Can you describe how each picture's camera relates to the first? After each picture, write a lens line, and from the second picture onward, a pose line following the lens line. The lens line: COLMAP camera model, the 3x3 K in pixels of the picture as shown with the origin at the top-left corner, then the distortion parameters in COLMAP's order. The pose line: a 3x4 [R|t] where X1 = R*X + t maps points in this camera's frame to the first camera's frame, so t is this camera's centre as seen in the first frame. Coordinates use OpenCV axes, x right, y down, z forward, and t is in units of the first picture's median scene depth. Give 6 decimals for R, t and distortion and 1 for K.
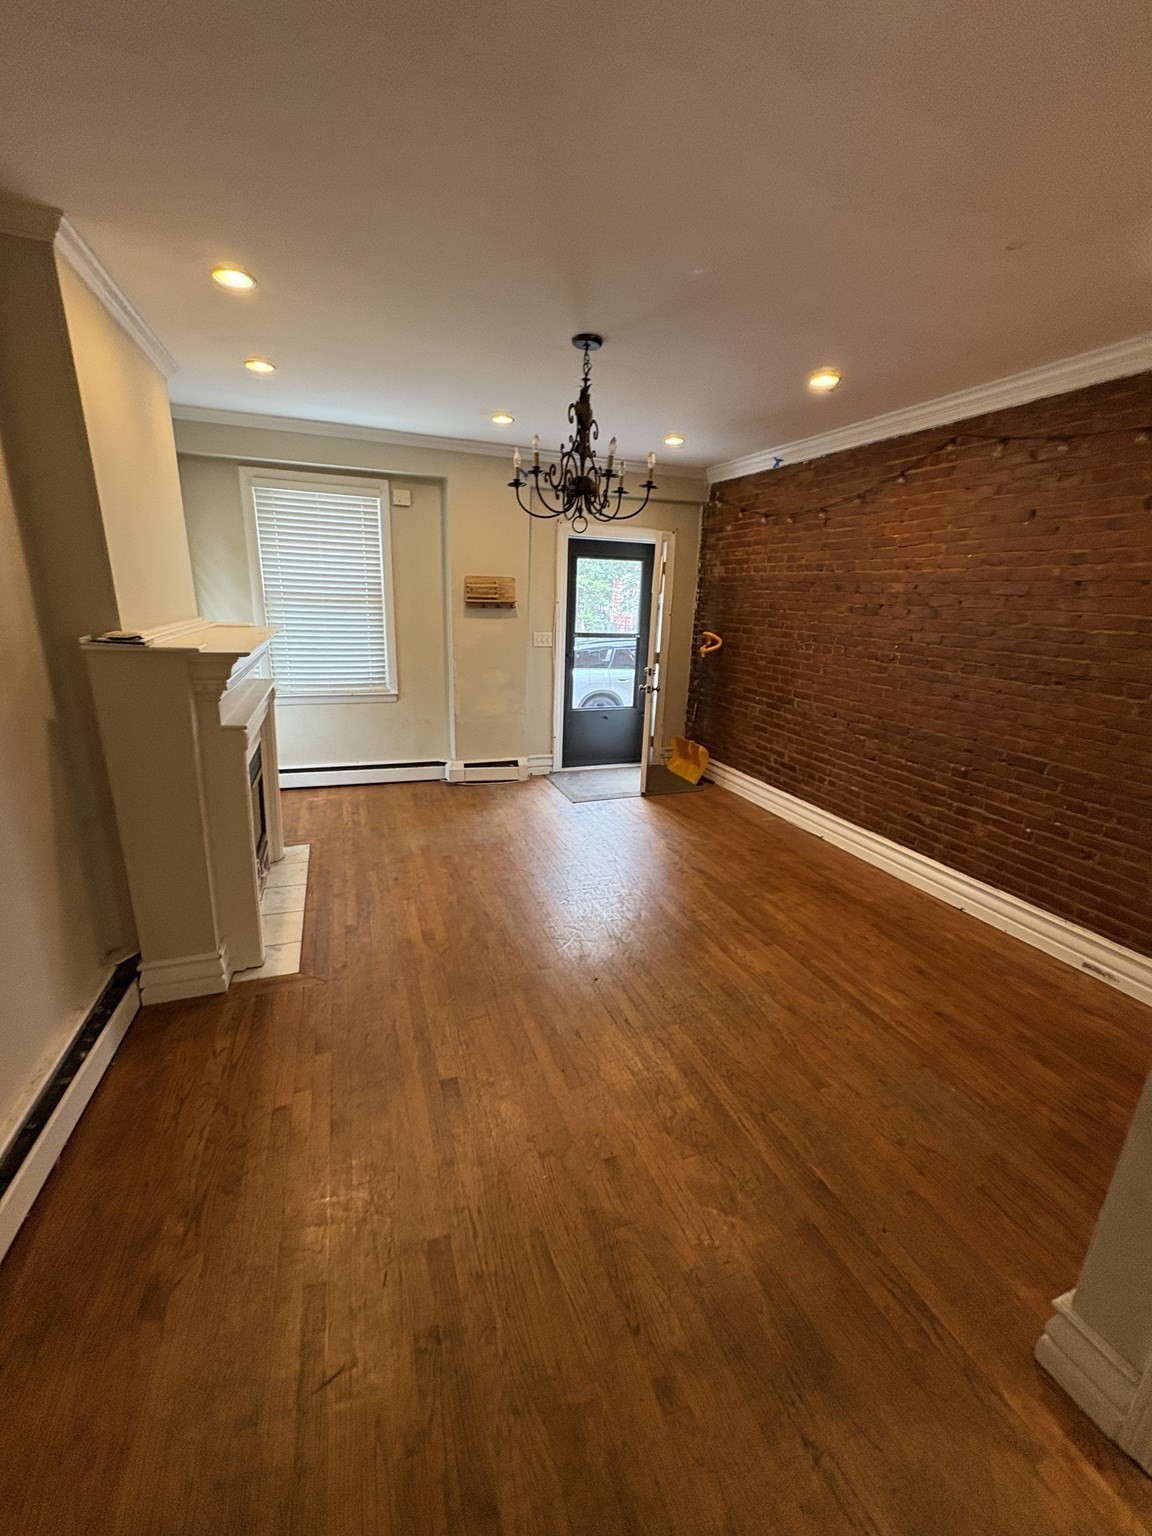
lens RADIAL K [[611.6, 0, 577.2], [0, 611.6, 764.8], [0, 0, 1]] dist [0.001848, 0.000052]
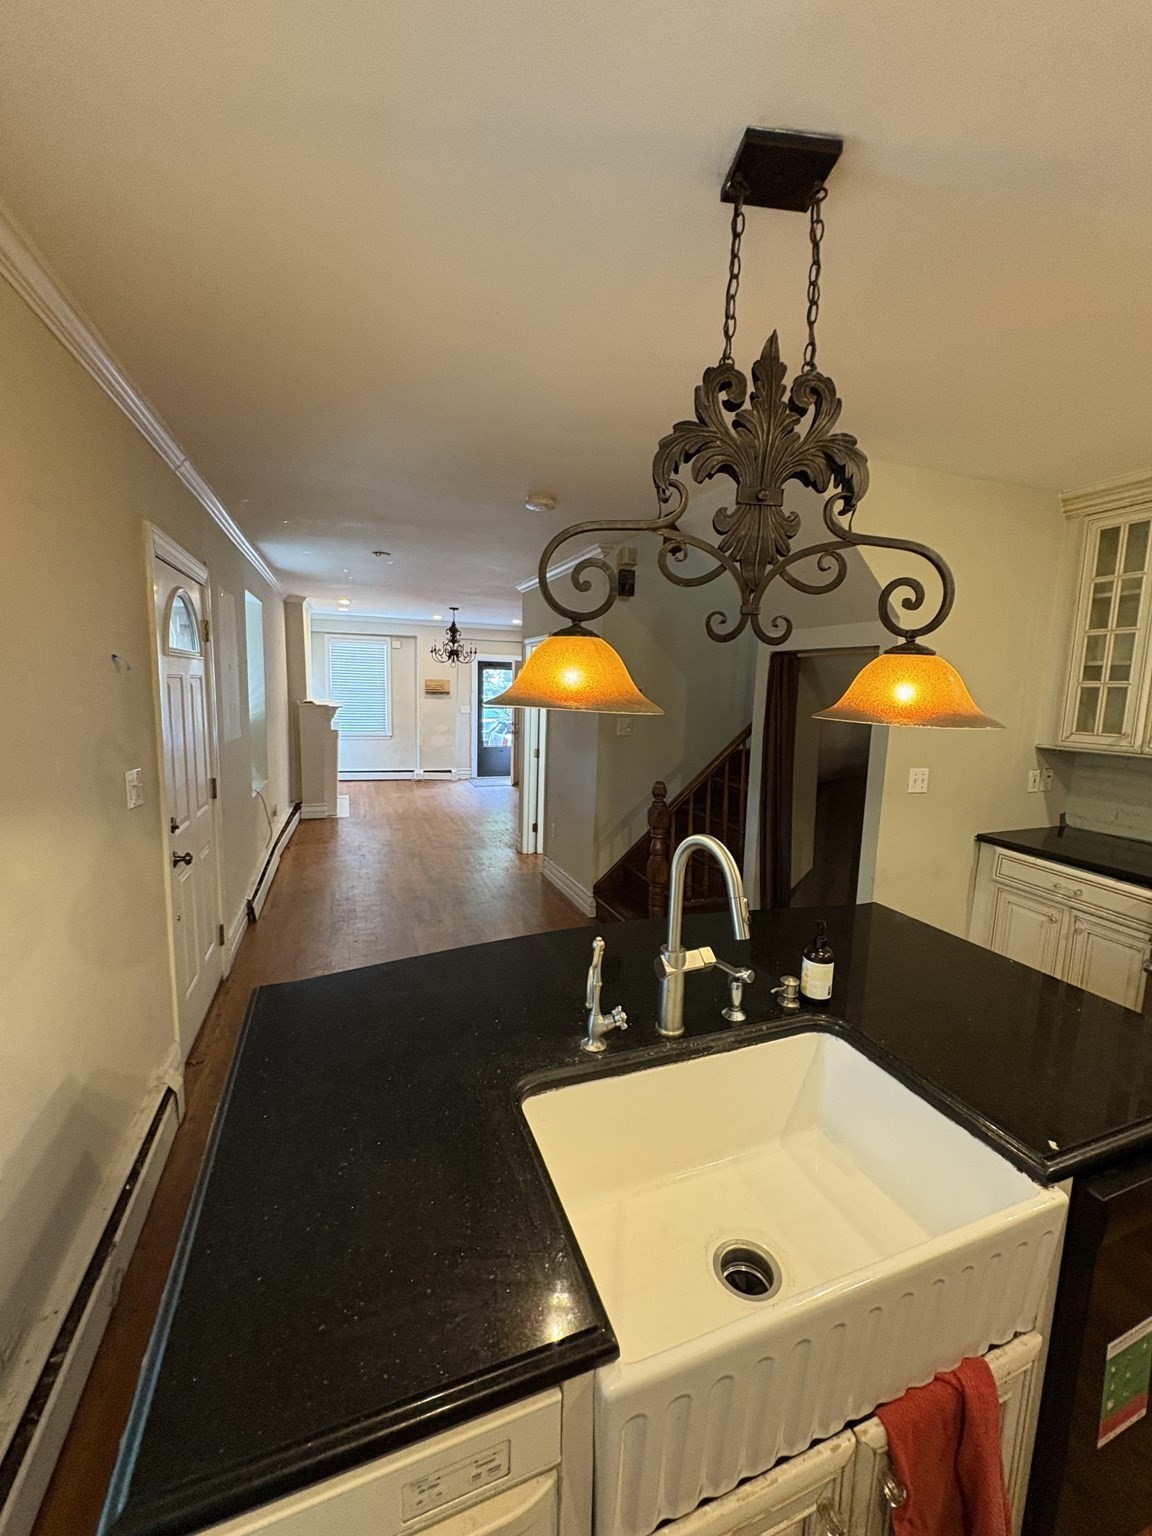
lens RADIAL K [[611.6, 0, 579.0], [0, 611.6, 764.1], [0, 0, 1]] dist [0.001848, 0.000052]
pose [[0.999983, -0.003848, -0.004303, 0.353881], [0.003207, 0.990113, -0.140234, 0.277495], [0.004800, 0.140218, 0.990109, -1.041064]]
